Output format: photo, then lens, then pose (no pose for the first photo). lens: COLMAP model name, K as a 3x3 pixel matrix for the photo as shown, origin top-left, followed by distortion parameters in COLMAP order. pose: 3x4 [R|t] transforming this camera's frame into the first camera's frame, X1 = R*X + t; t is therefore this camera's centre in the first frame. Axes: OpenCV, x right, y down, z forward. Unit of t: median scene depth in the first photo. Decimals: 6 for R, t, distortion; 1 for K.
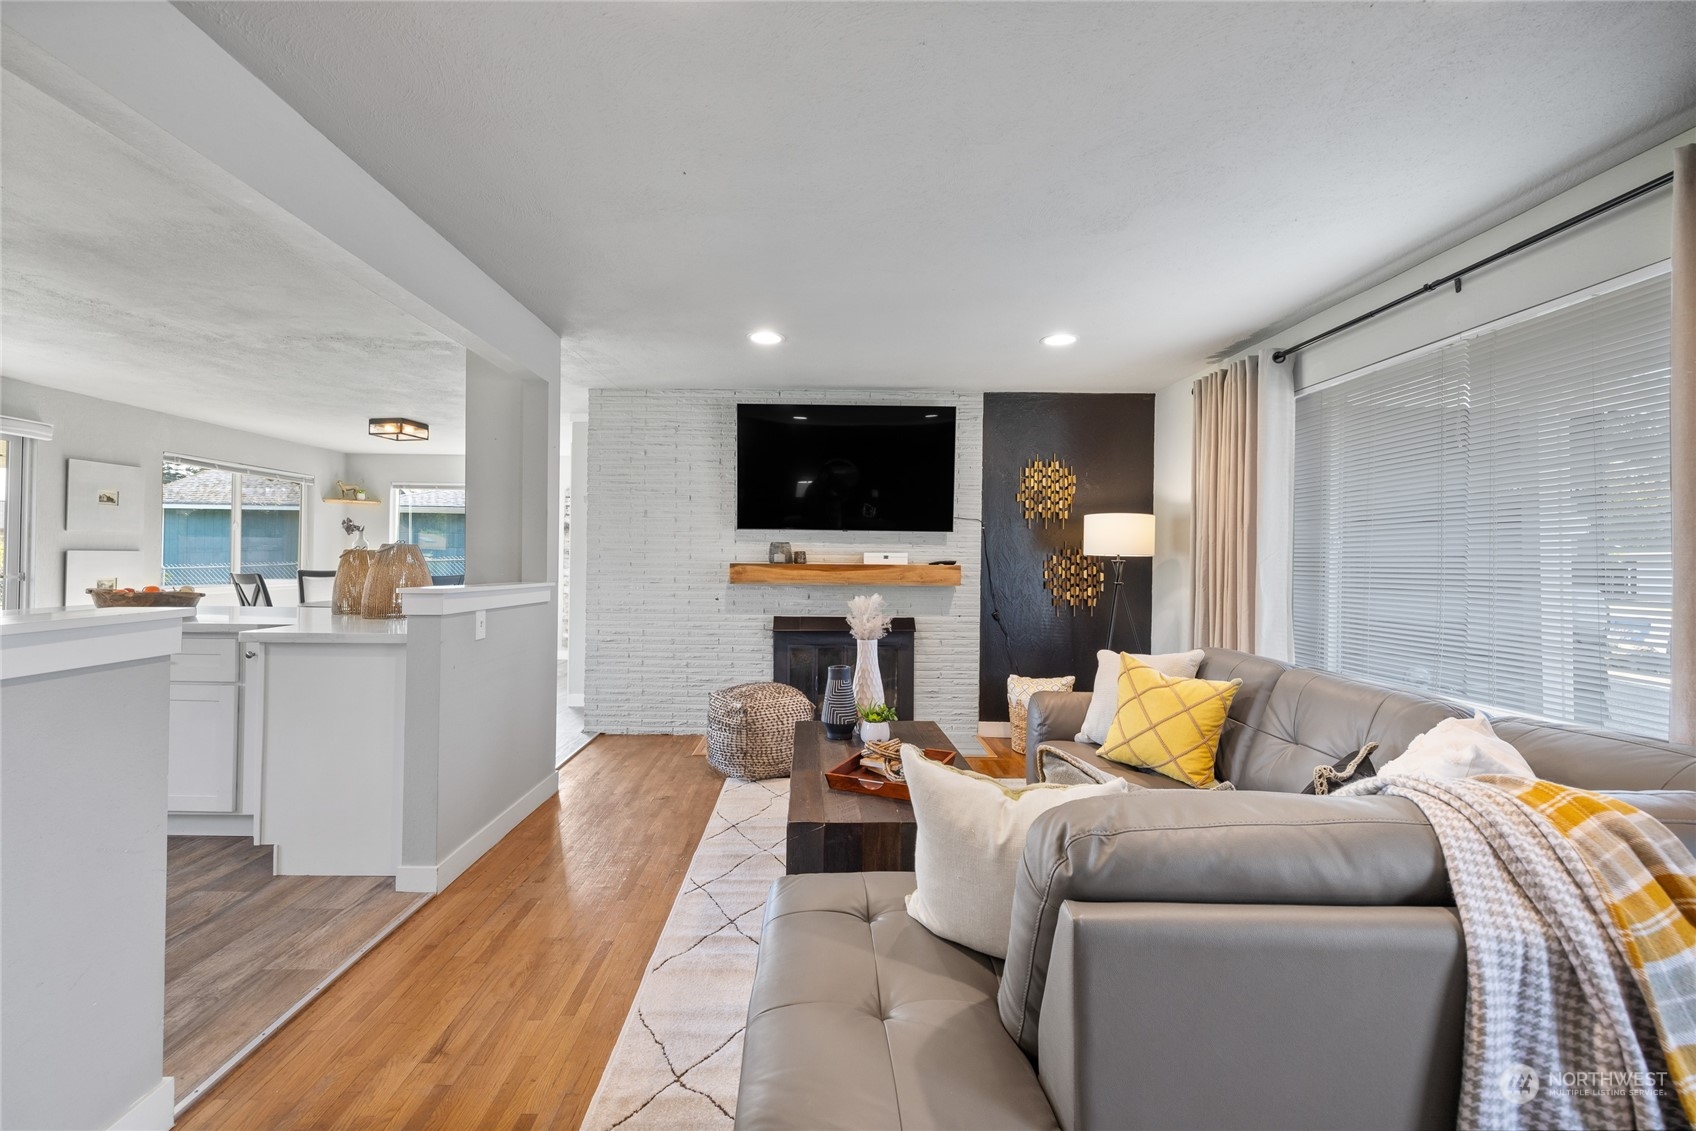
lens RADIAL K [[717.3, 0, 826.7], [0, 717.3, 552.9], [0, 0, 1]] dist [0.000799, 0.000004]
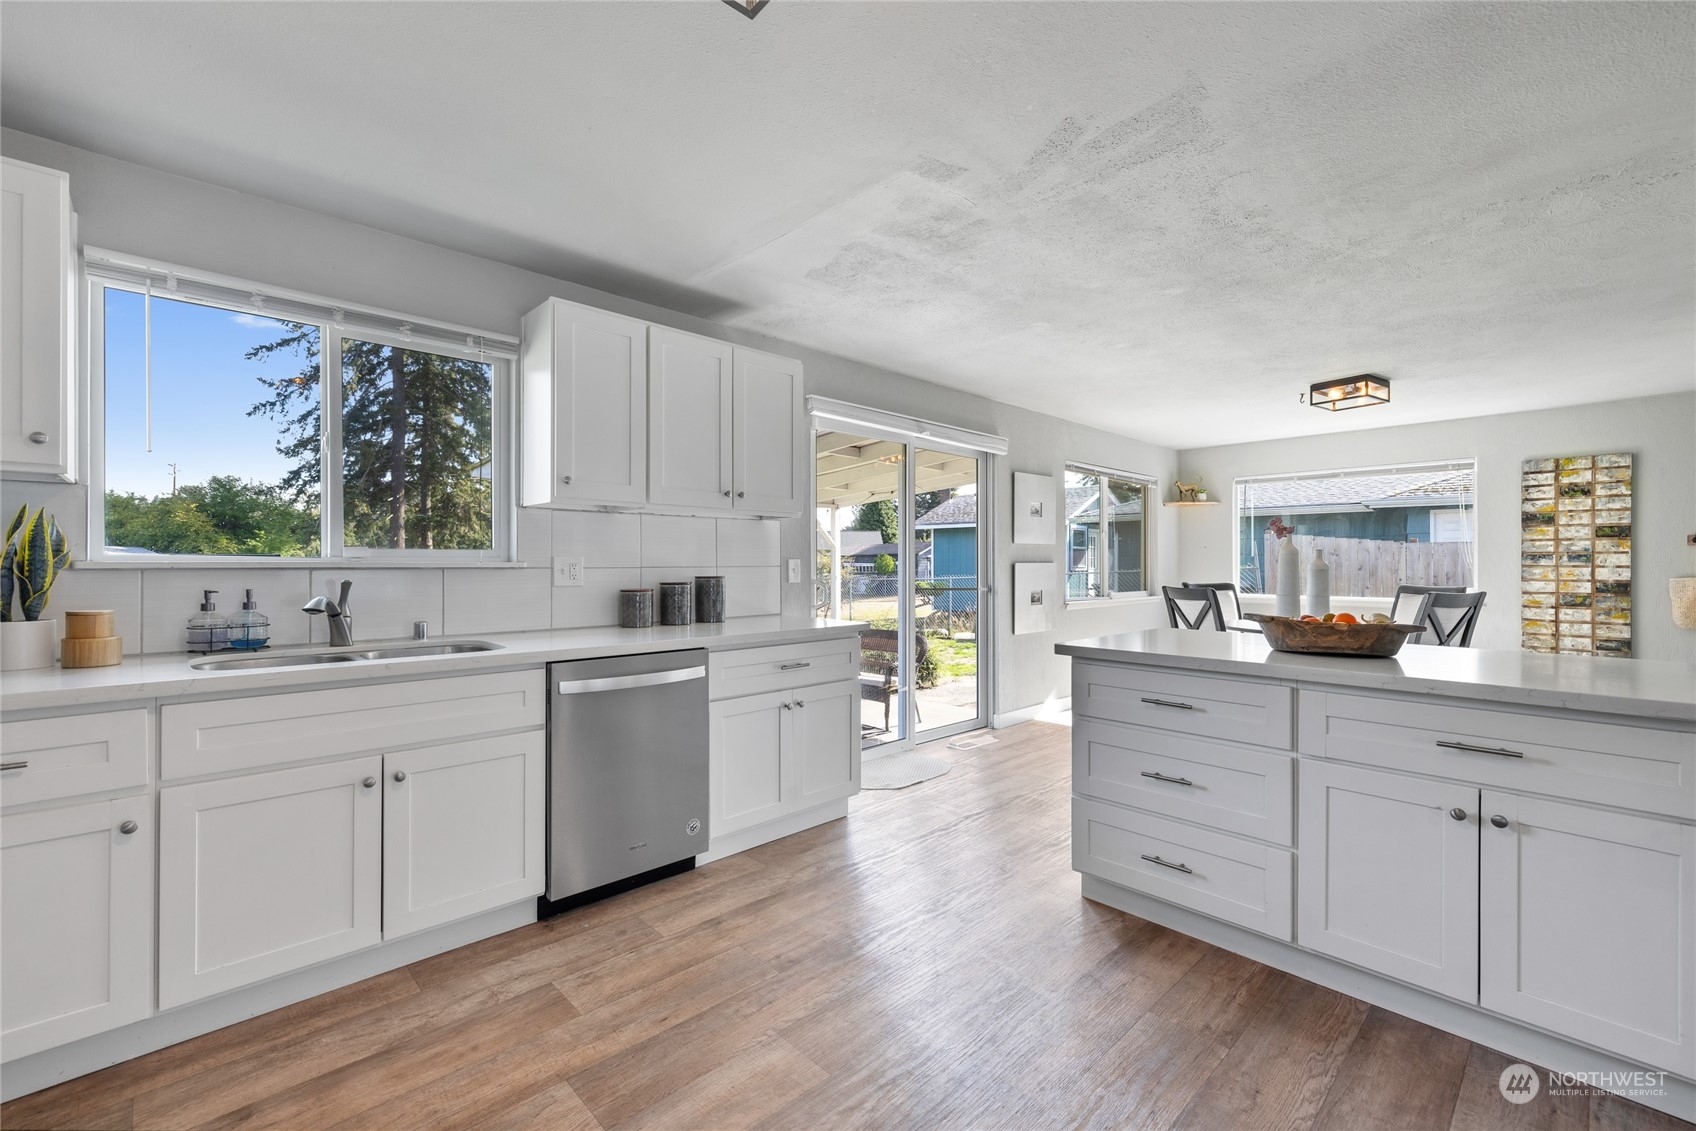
lens RADIAL K [[717.3, 0, 825.9], [0, 717.3, 564.9], [0, 0, 1]] dist [0.000799, 0.000004]
pose [[0.677470, -0.012064, -0.735451, -0.540549], [0.016176, 0.999868, -0.001500, -0.004299], [0.735372, -0.010881, 0.677576, 0.134686]]
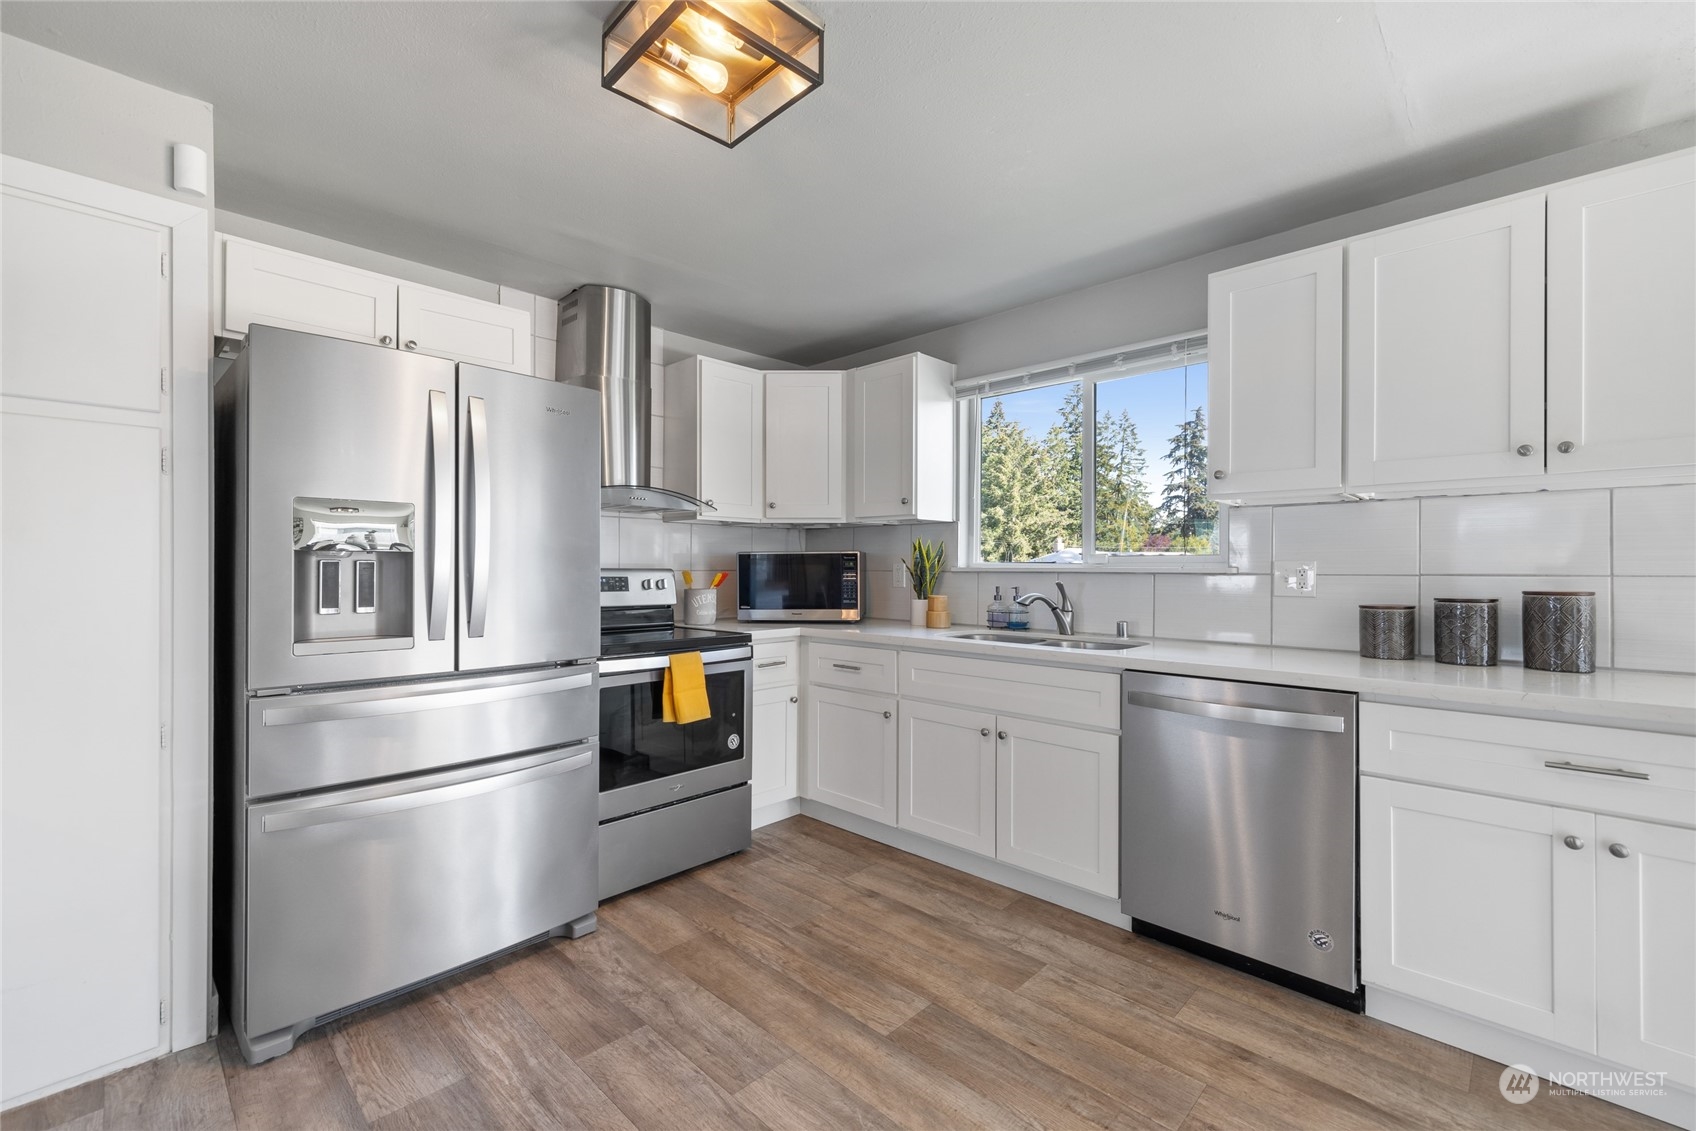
lens RADIAL K [[717.3, 0, 822.1], [0, 717.3, 568.3], [0, 0, 1]] dist [0.000799, 0.000004]
pose [[-0.714649, -0.015103, -0.699320, -0.546422], [-0.005094, 0.999853, -0.016388, -0.000517], [0.699464, -0.008150, -0.714621, 0.526981]]
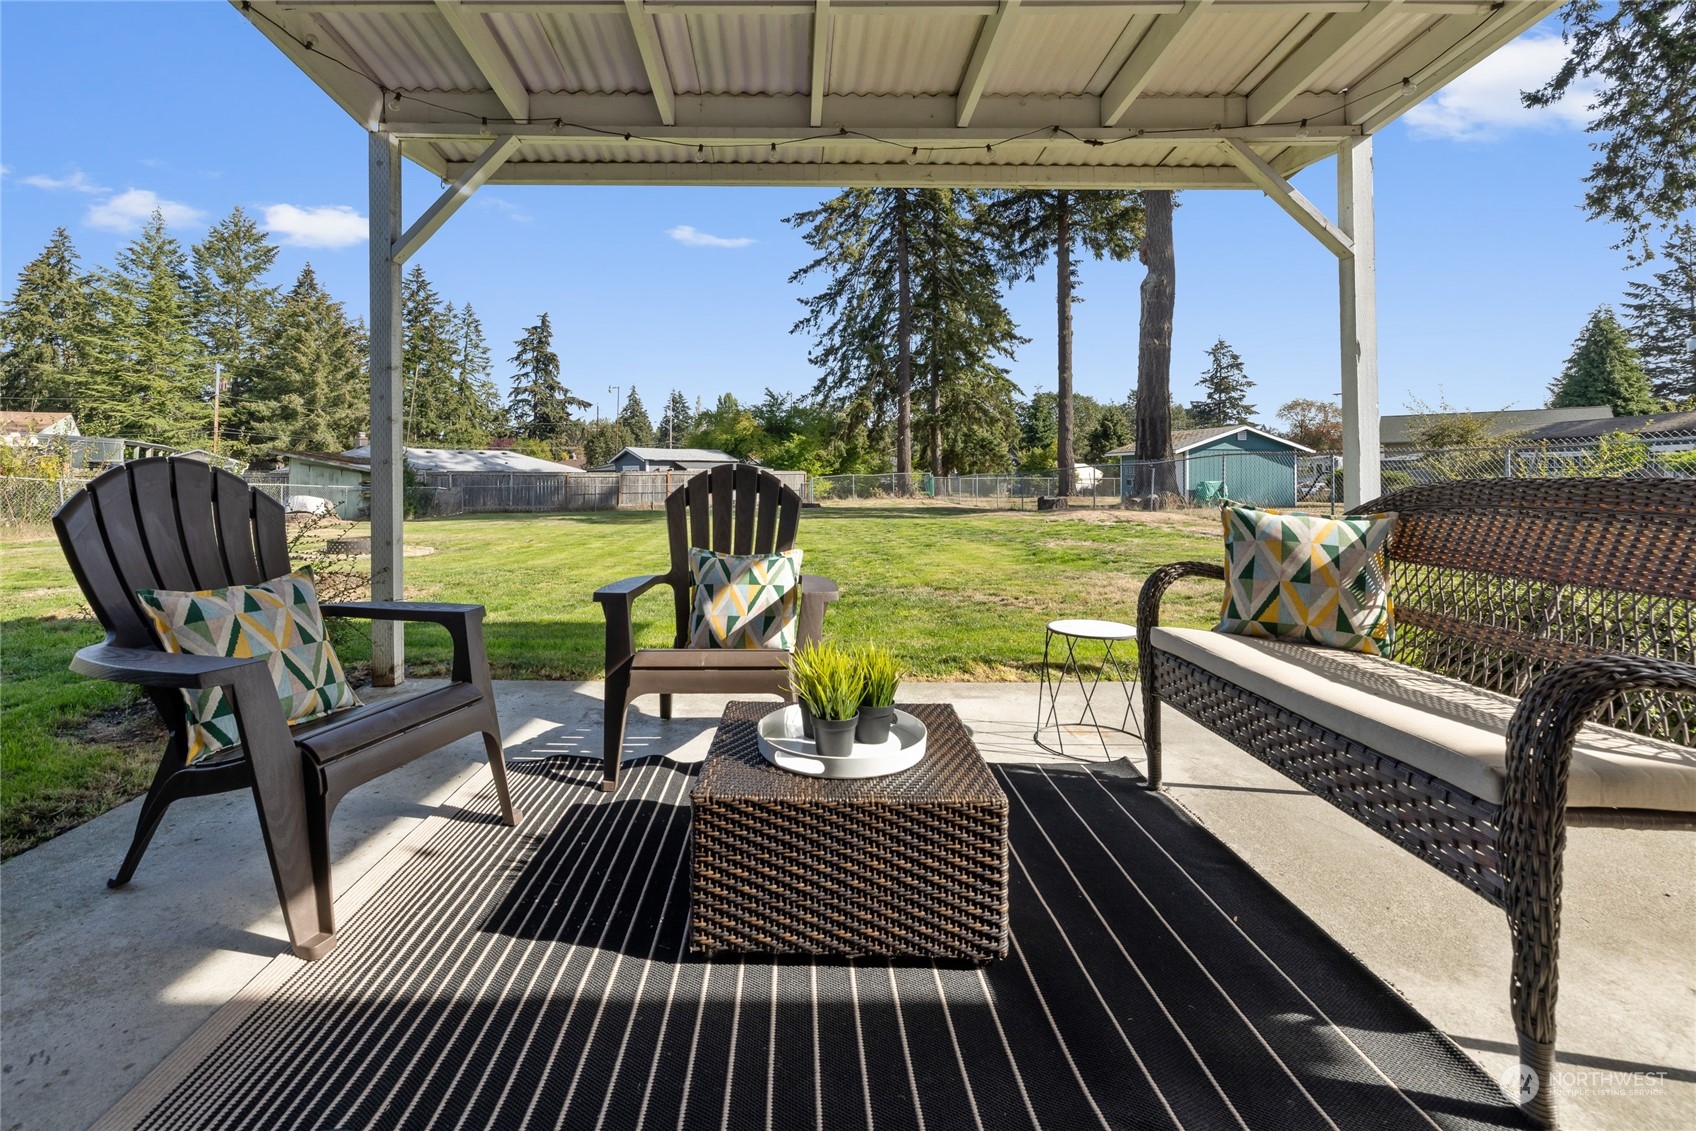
lens RADIAL K [[755.7, 0, 800.4], [0, 755.7, 471.2], [0, 0, 1]] dist [0.002390, 0.000896]
pose [[-0.000711, -0.018431, -0.999830, -1.273472], [0.015407, 0.999711, -0.018440, 0.137157], [0.999881, -0.015418, -0.000427, 0.958896]]
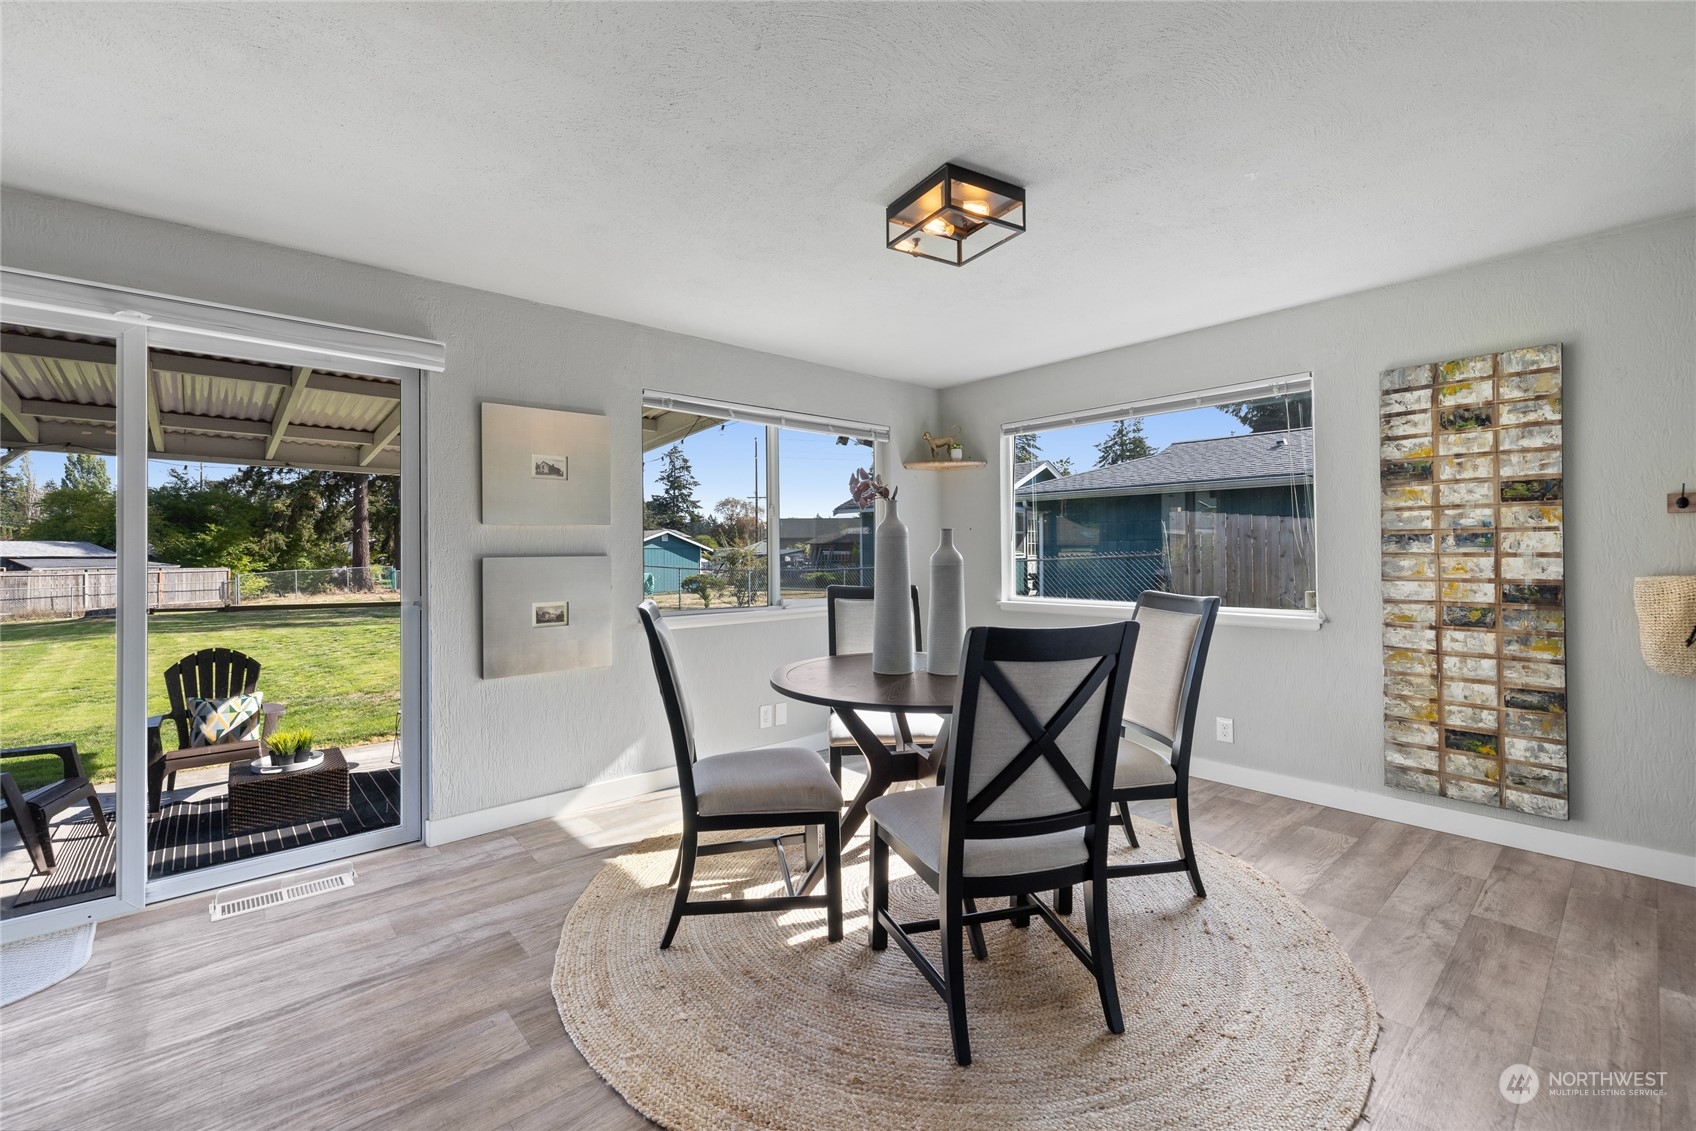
lens RADIAL K [[717.3, 0, 826.9], [0, 717.3, 548.3], [0, 0, 1]] dist [0.000799, 0.000004]
pose [[0.648682, -0.022567, -0.760725, -0.461018], [0.025280, 0.999648, -0.008098, 0.000675], [0.760640, -0.013978, 0.649023, 0.907399]]
